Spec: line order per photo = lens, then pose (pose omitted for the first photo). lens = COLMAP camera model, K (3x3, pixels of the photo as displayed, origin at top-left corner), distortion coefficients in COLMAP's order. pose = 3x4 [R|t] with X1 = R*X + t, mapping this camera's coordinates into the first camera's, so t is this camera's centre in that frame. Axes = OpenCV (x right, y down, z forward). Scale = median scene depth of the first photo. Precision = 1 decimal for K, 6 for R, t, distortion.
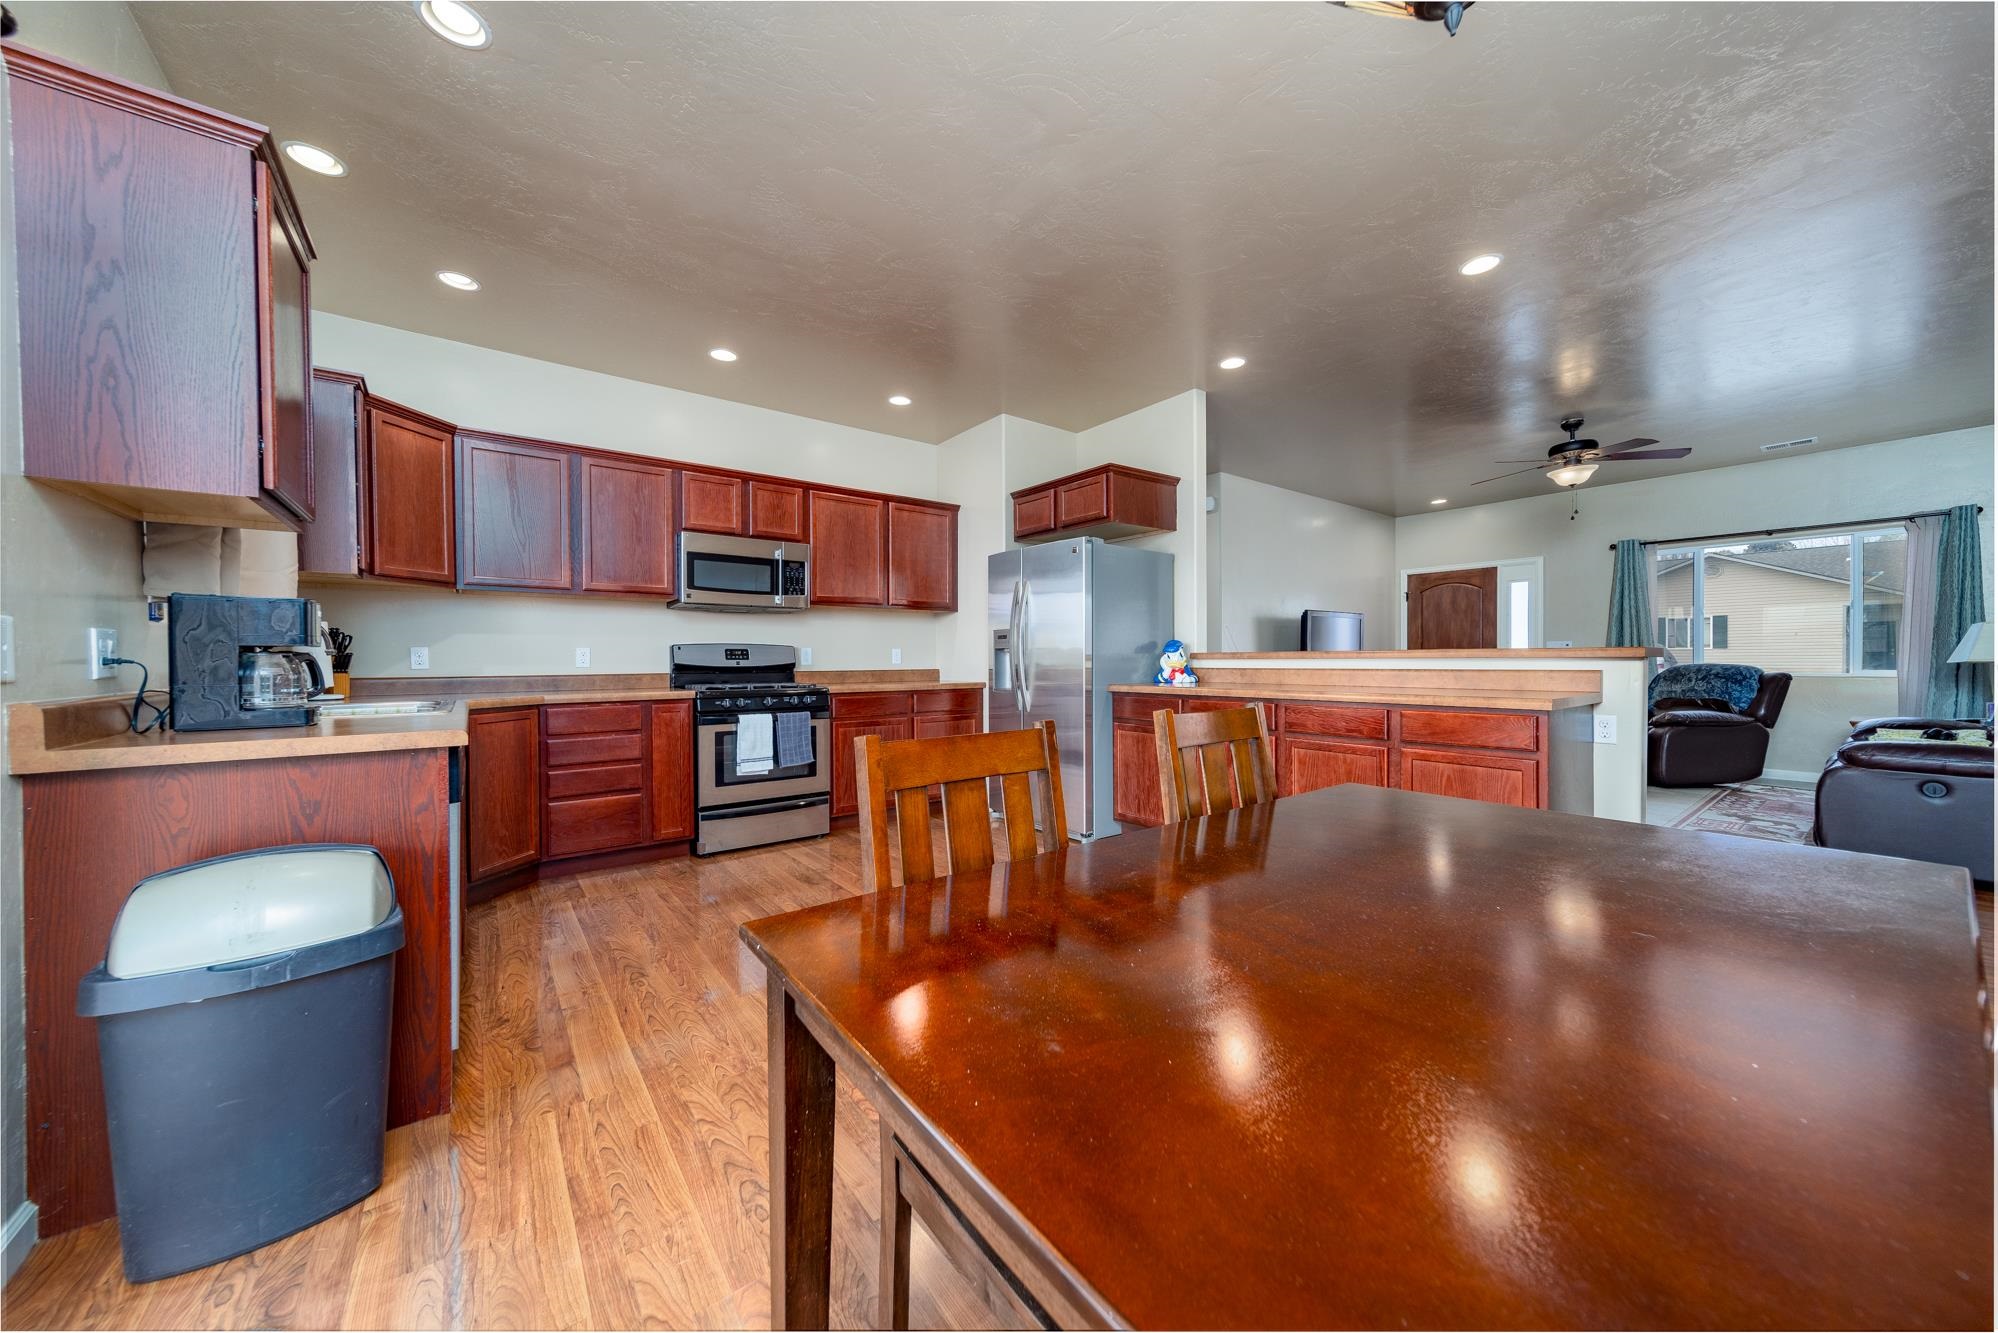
lens RADIAL K [[689.5, 0, 1019.6], [0, 689.5, 662.7], [0, 0, 1]] dist [0.014256, -0.000061]
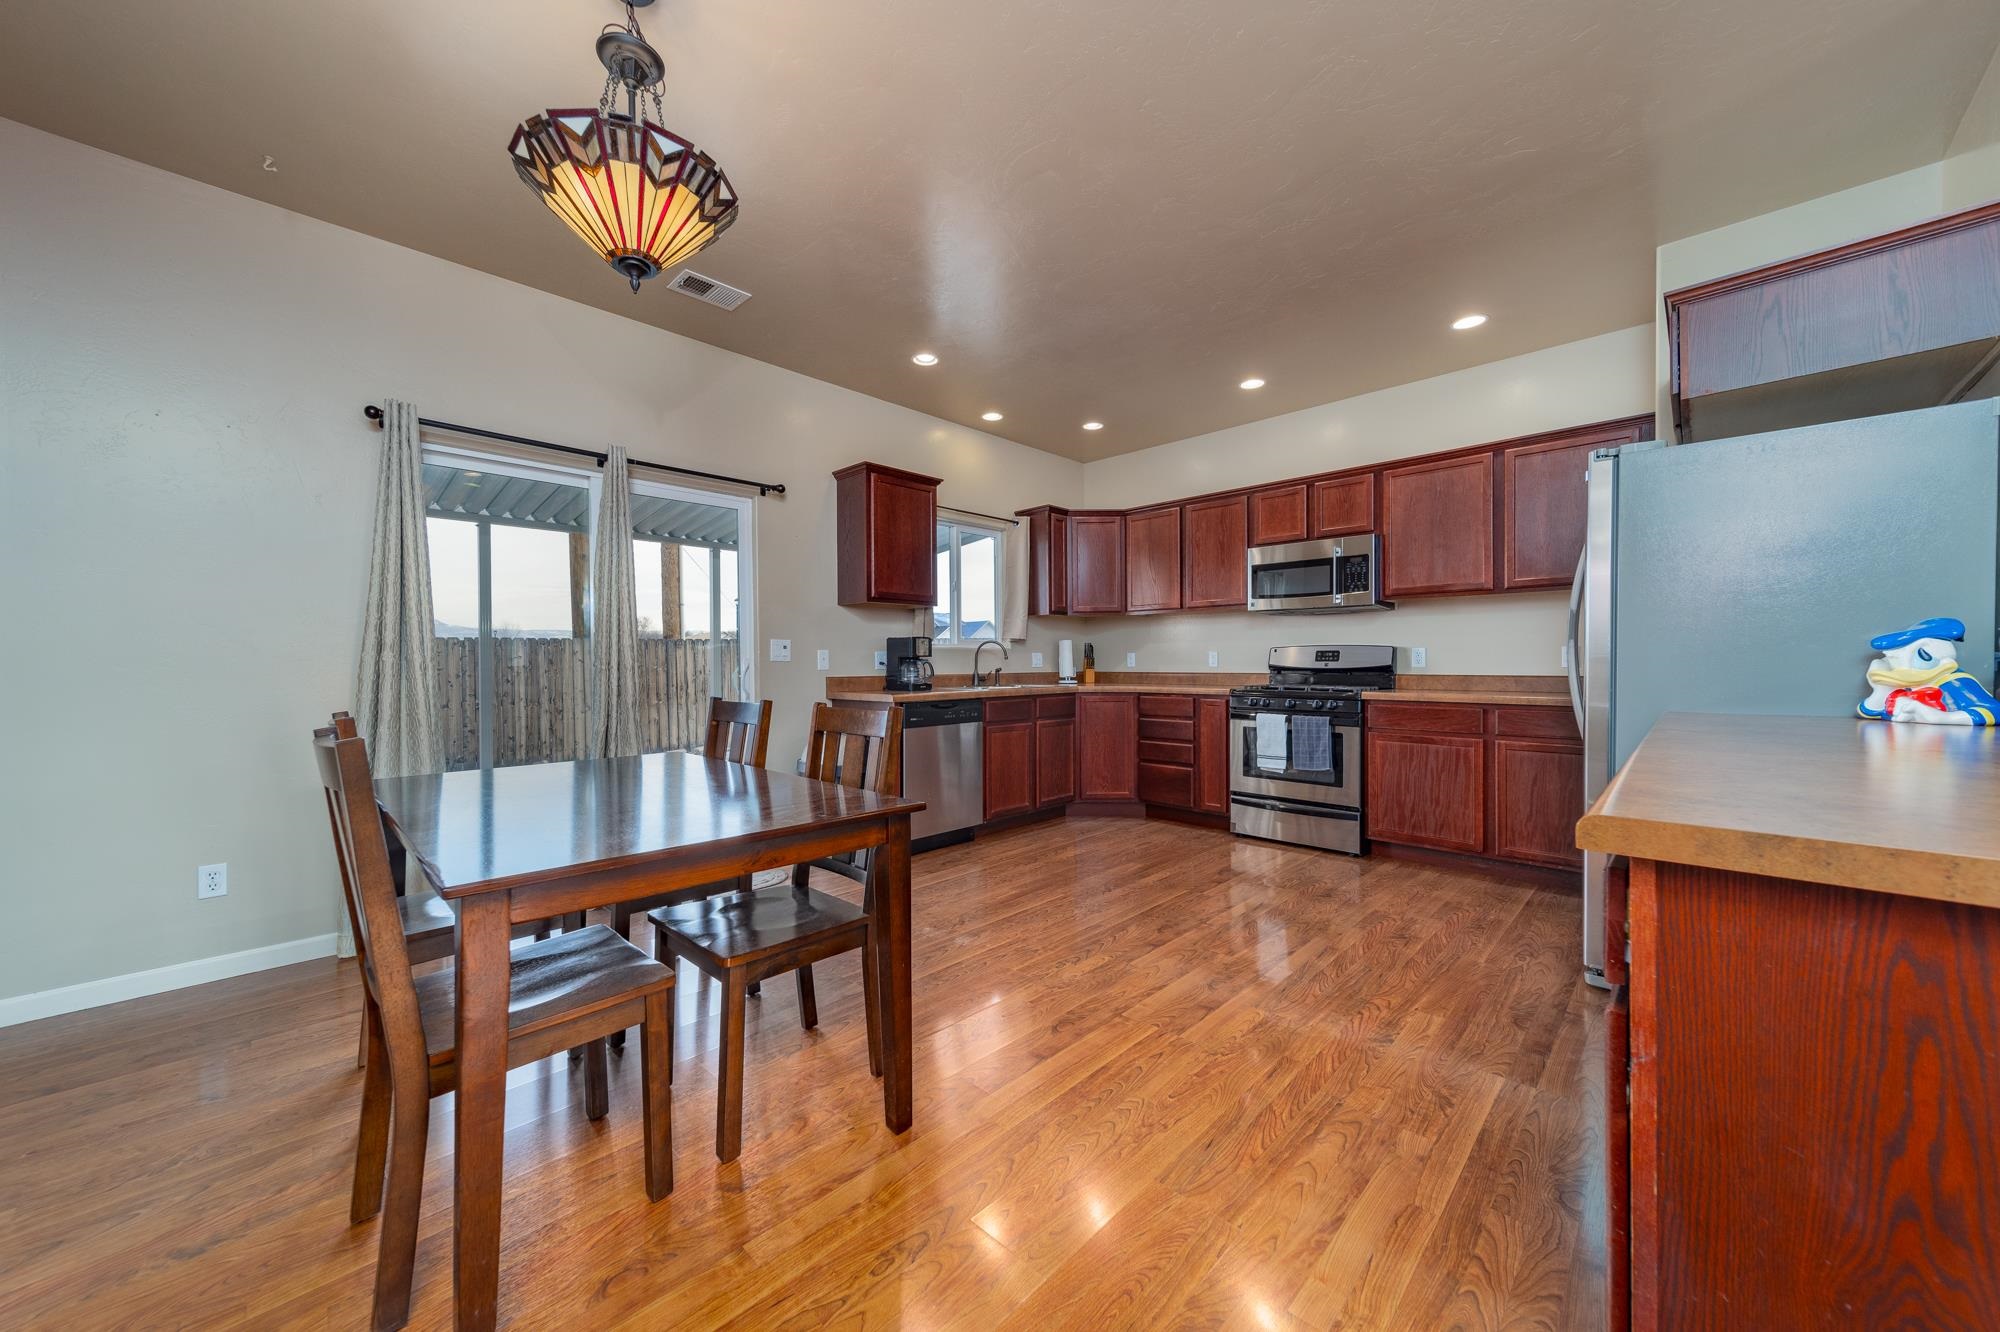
lens RADIAL K [[714.5, 0, 1000.2], [0, 714.5, 663.0], [0, 0, 1]] dist [0.002280, 0.000028]
pose [[0.131258, 0.006593, -0.991326, 0.625471], [-0.002785, 0.999976, 0.006282, -0.007831], [0.991344, 0.001936, 0.131274, 0.439042]]
